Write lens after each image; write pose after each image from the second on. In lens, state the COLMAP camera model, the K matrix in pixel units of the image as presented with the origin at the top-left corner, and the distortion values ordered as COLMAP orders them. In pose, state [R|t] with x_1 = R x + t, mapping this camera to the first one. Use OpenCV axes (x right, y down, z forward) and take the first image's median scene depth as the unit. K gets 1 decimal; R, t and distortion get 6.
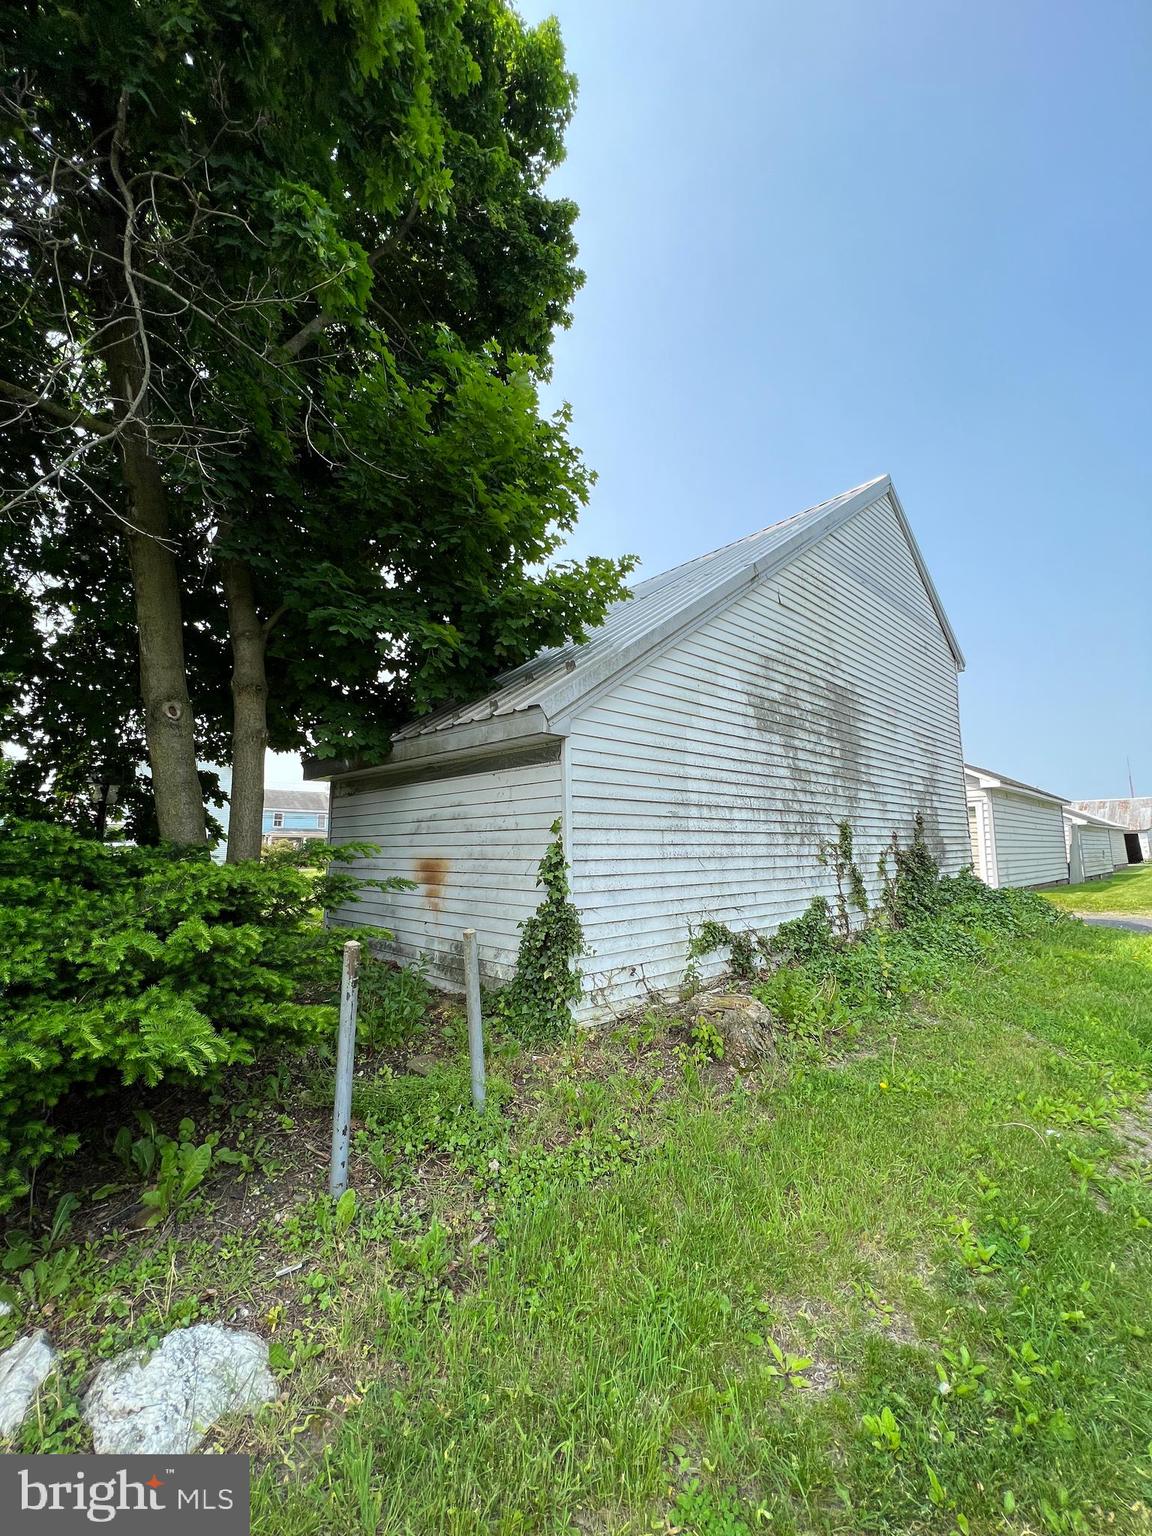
lens RADIAL K [[613.3, 0, 575.8], [0, 613.3, 767.2], [0, 0, 1]] dist [-0.000211, -0.000873]
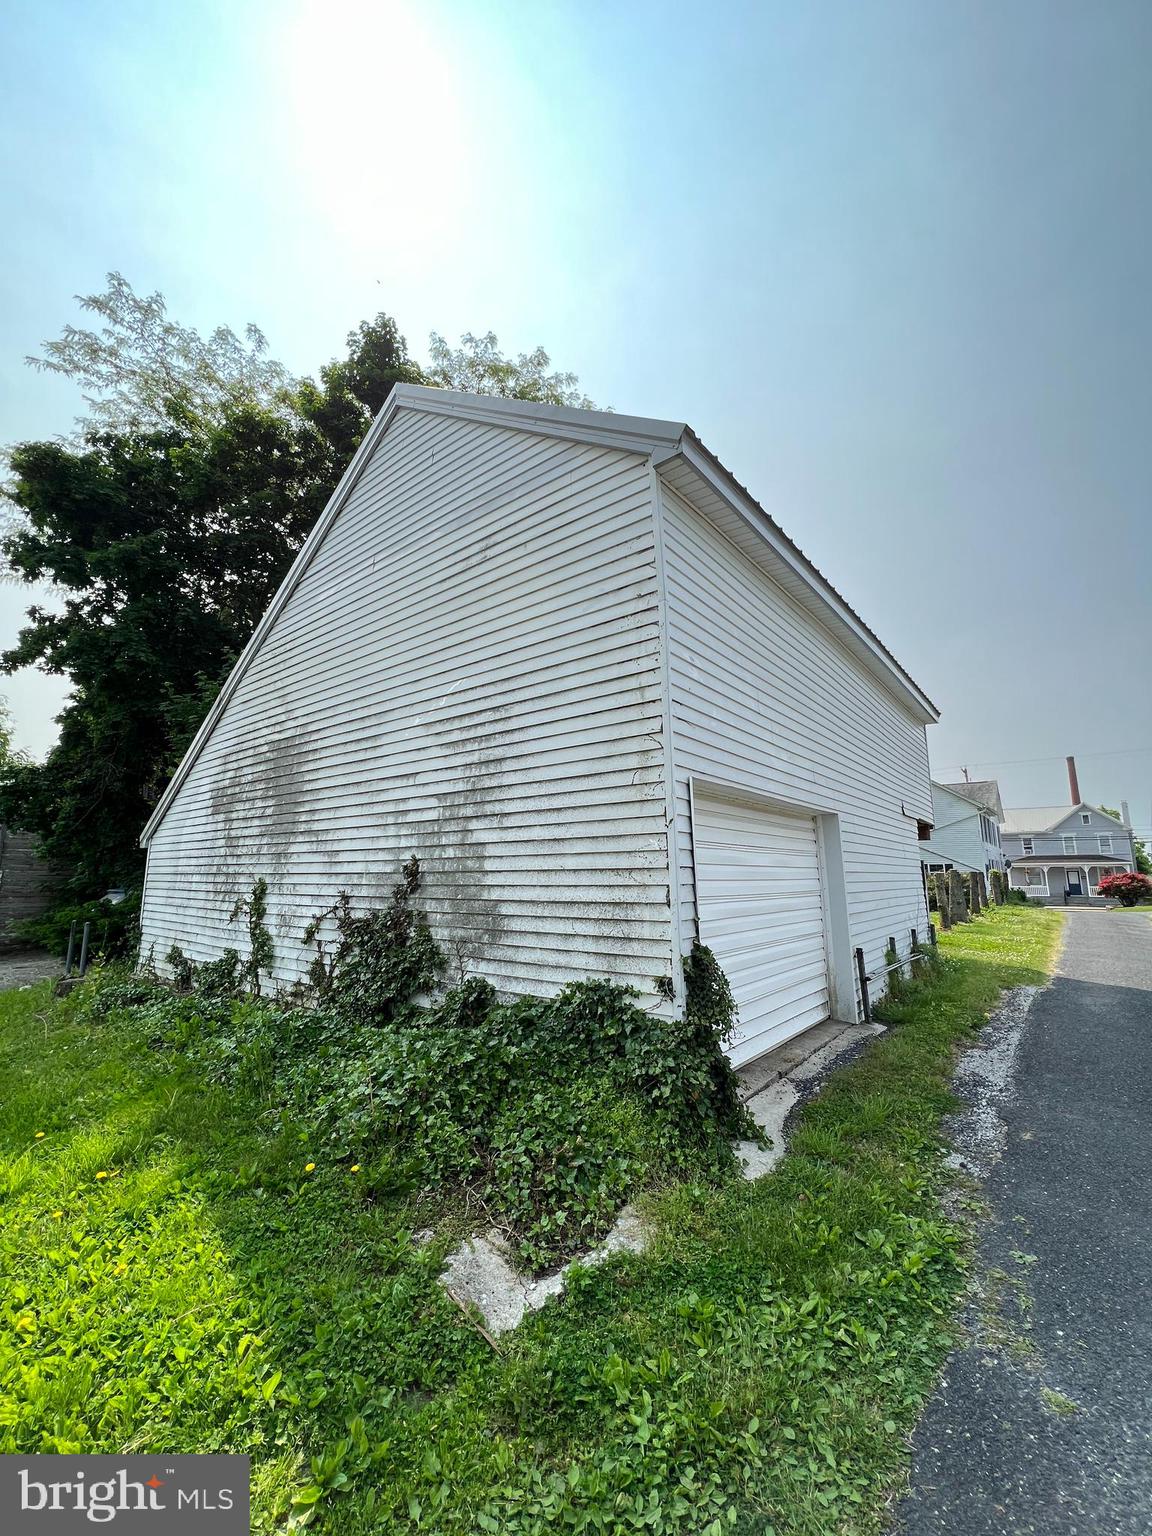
lens RADIAL K [[613.3, 0, 577.1], [0, 613.3, 768.1], [0, 0, 1]] dist [-0.000211, -0.000873]
pose [[0.143140, -0.165390, -0.975785, 1.556849], [0.129079, 0.980636, -0.147278, 0.126368], [0.981249, -0.104872, 0.161716, 1.396671]]
